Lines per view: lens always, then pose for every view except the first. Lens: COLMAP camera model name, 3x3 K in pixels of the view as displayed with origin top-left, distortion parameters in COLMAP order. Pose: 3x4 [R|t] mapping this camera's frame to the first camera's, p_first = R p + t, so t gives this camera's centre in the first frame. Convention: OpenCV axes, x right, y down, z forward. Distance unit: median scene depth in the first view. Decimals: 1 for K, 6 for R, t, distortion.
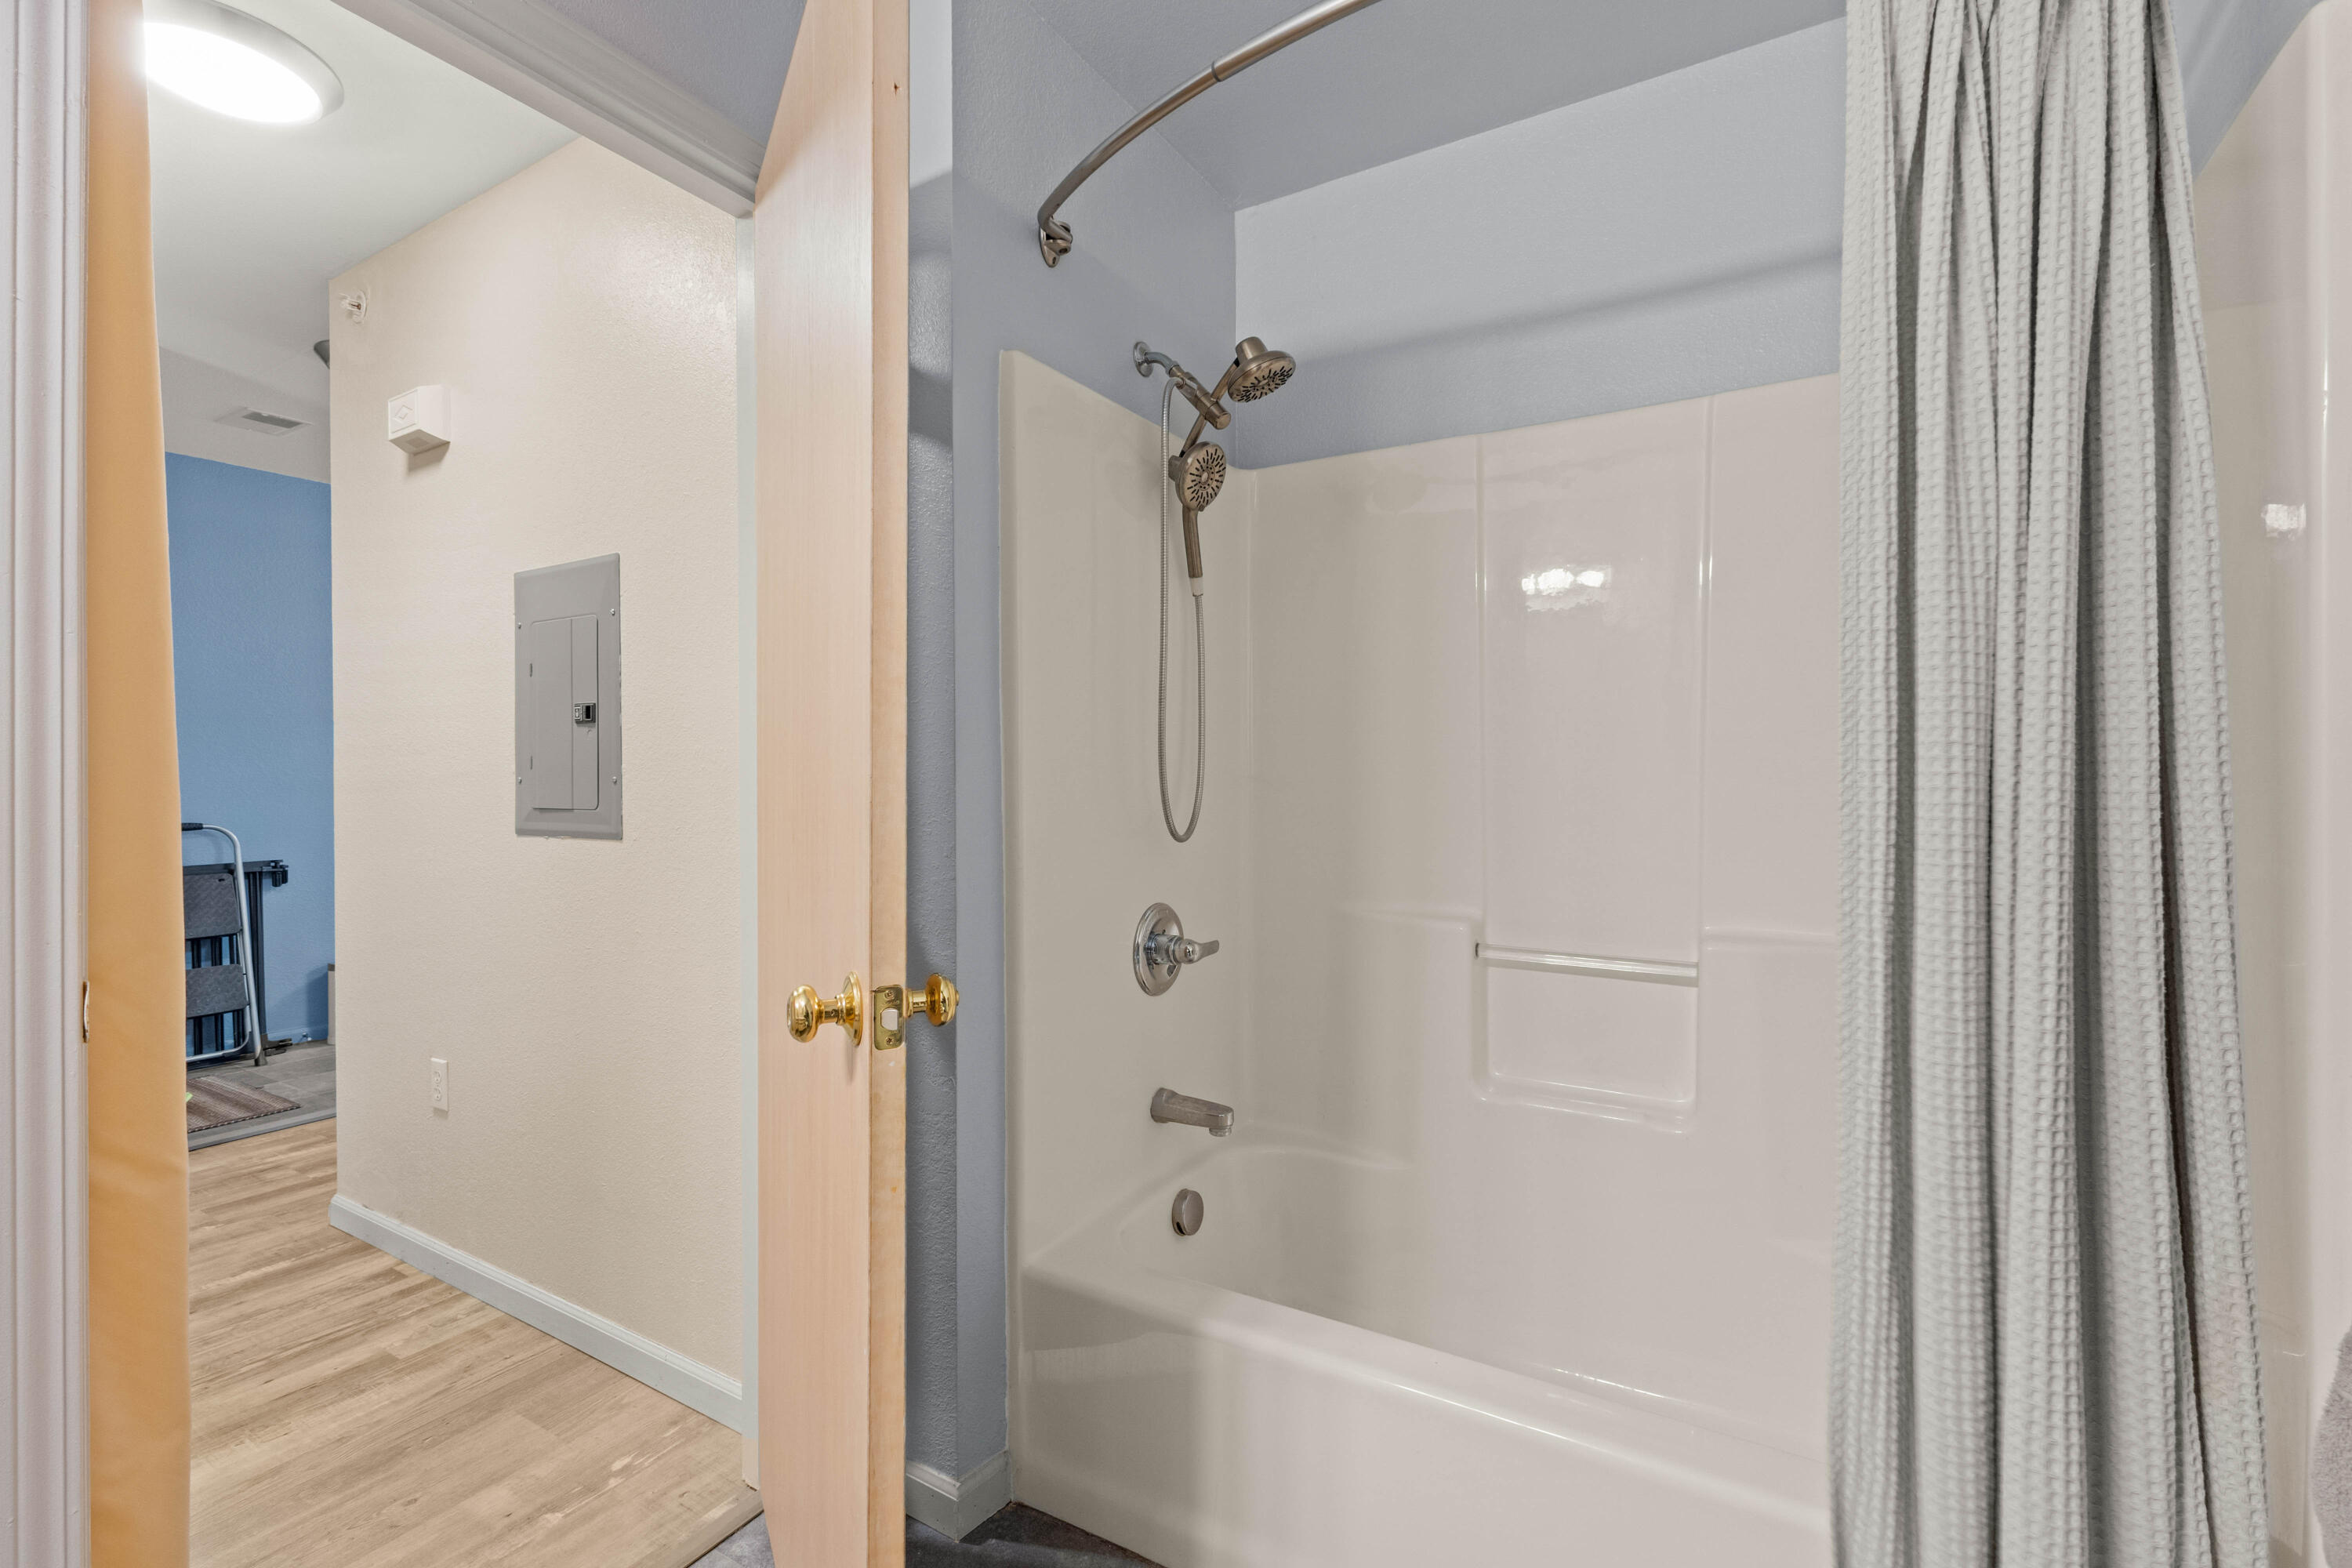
lens RADIAL K [[1024.1, 0, 1175.6], [0, 1024.1, 779.0], [0, 0, 1]] dist [0.012882, -0.002635]
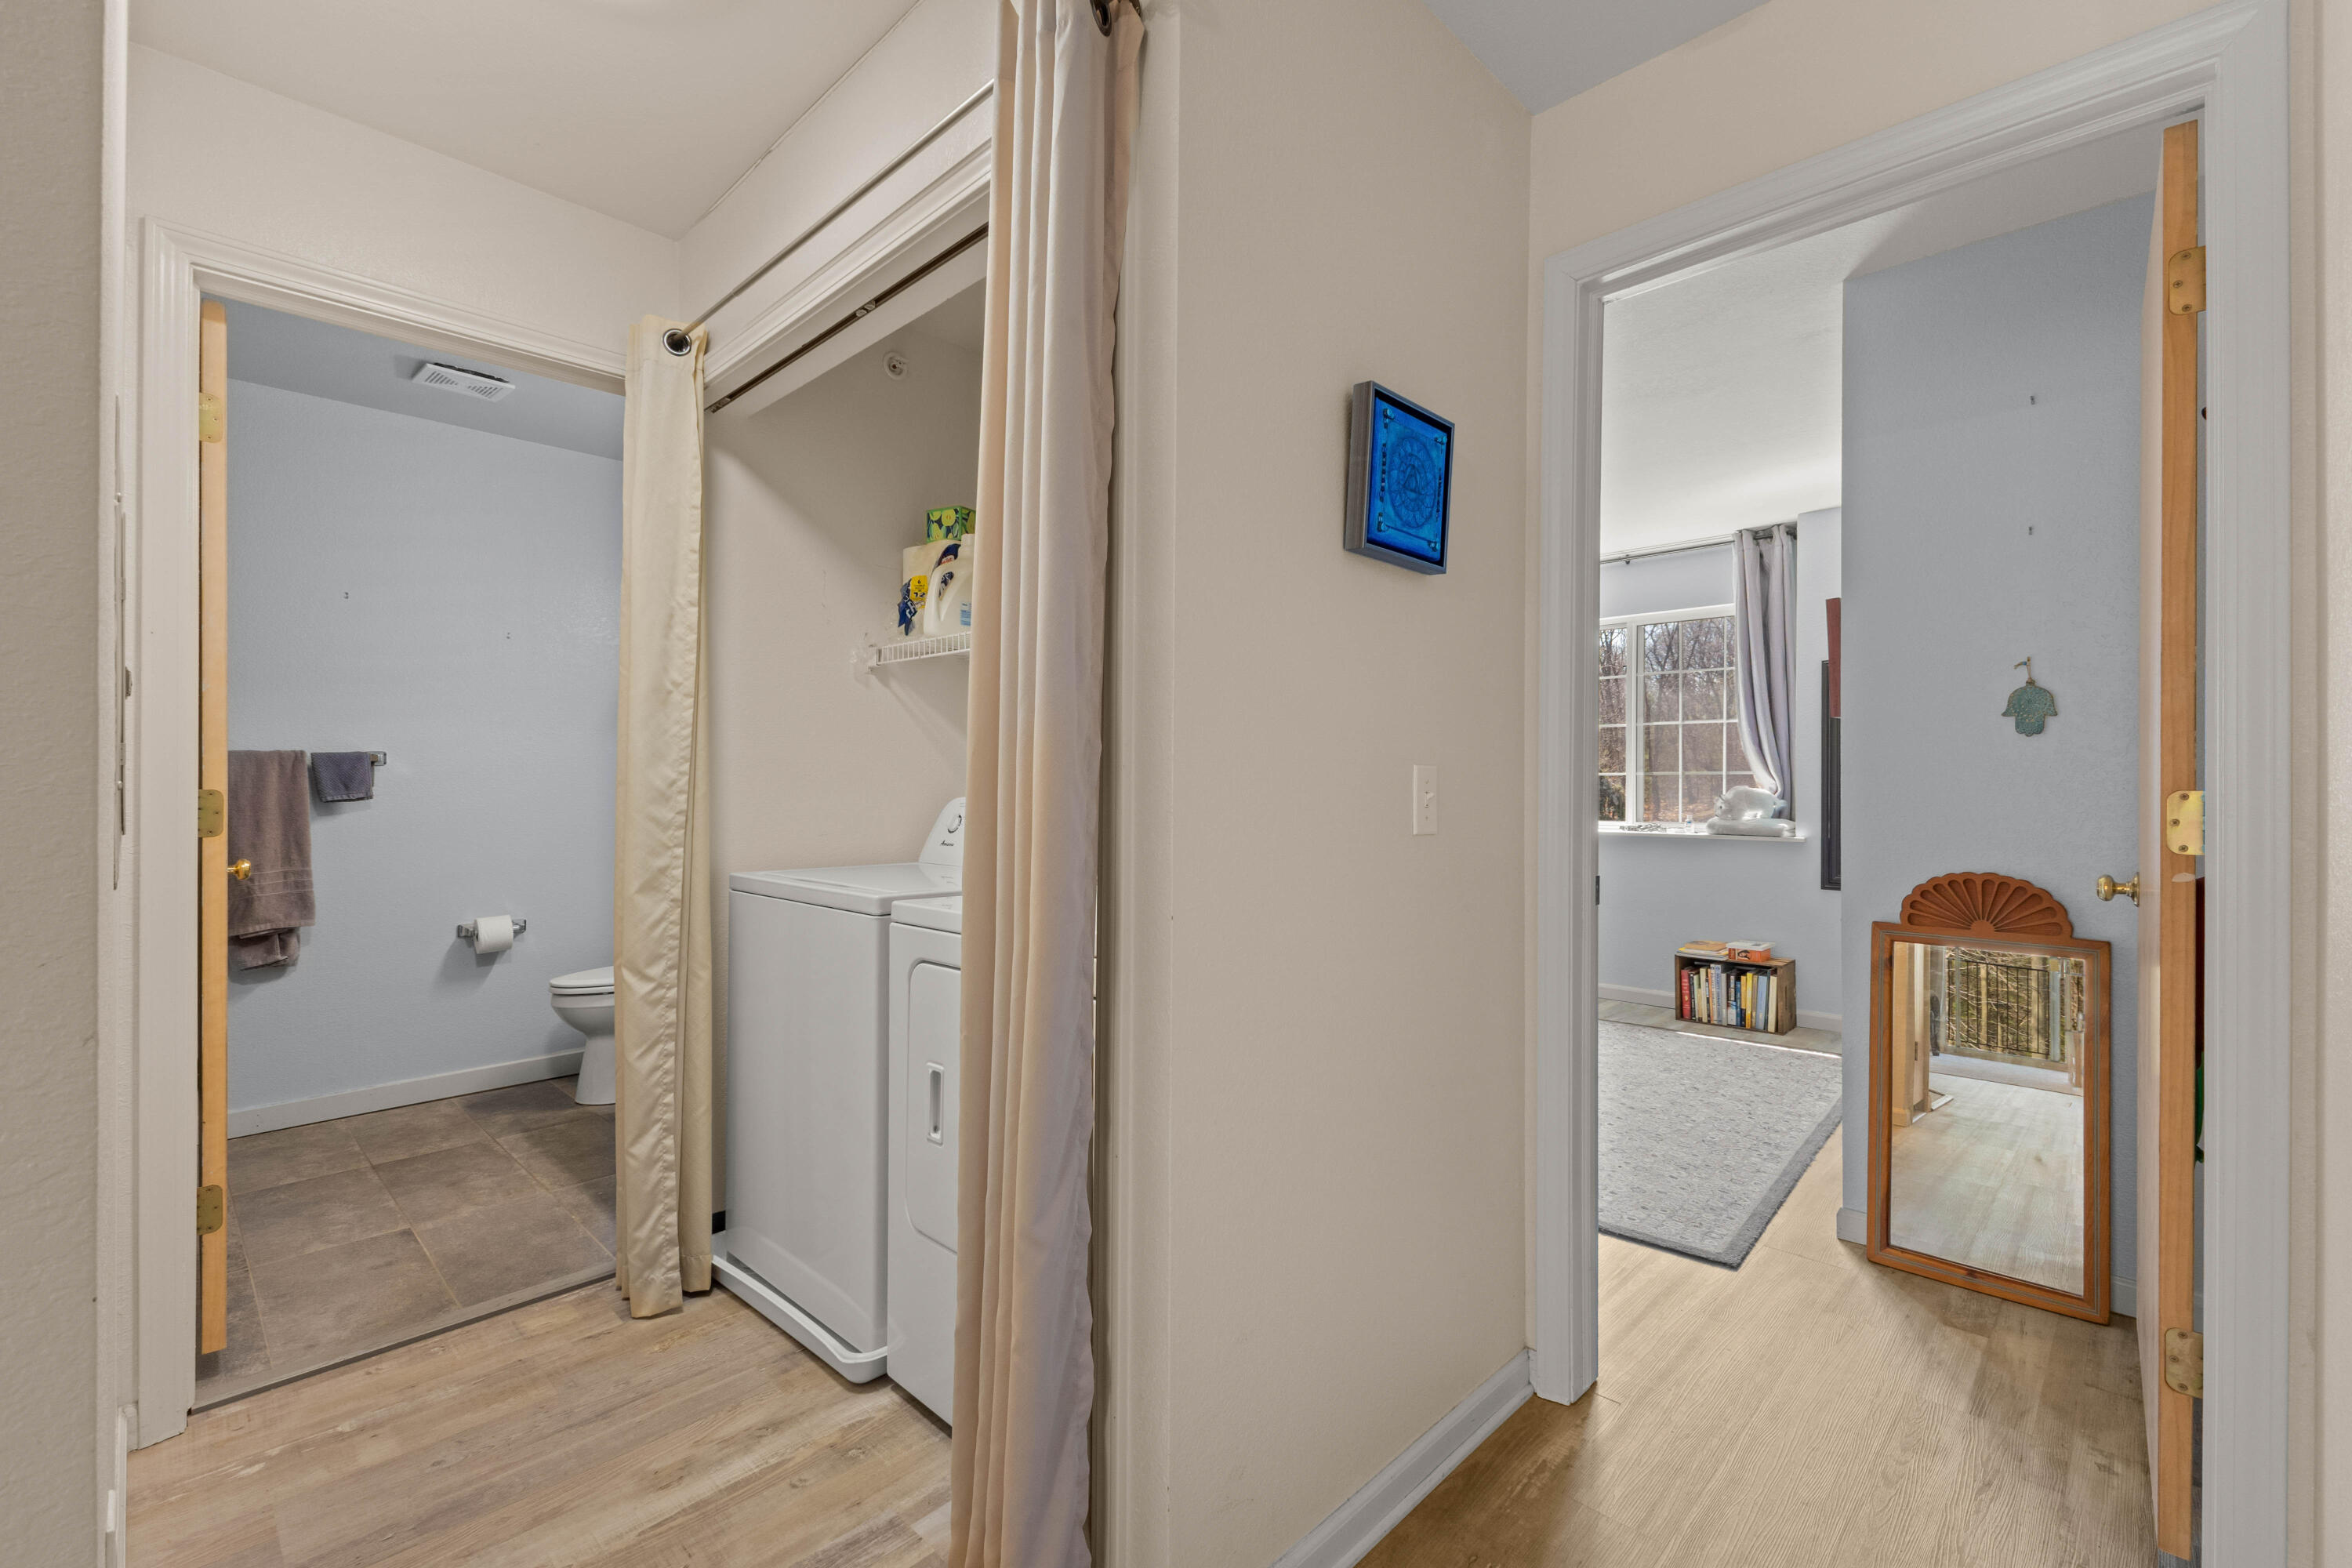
lens RADIAL K [[1024.1, 0, 1179.1], [0, 1024.1, 789.7], [0, 0, 1]] dist [0.012882, -0.002635]
pose [[-0.973089, -0.000844, 0.230427, -1.688957], [0.000064, 0.999992, 0.003937, -0.000524], [-0.230429, 0.003846, -0.973082, 1.816451]]
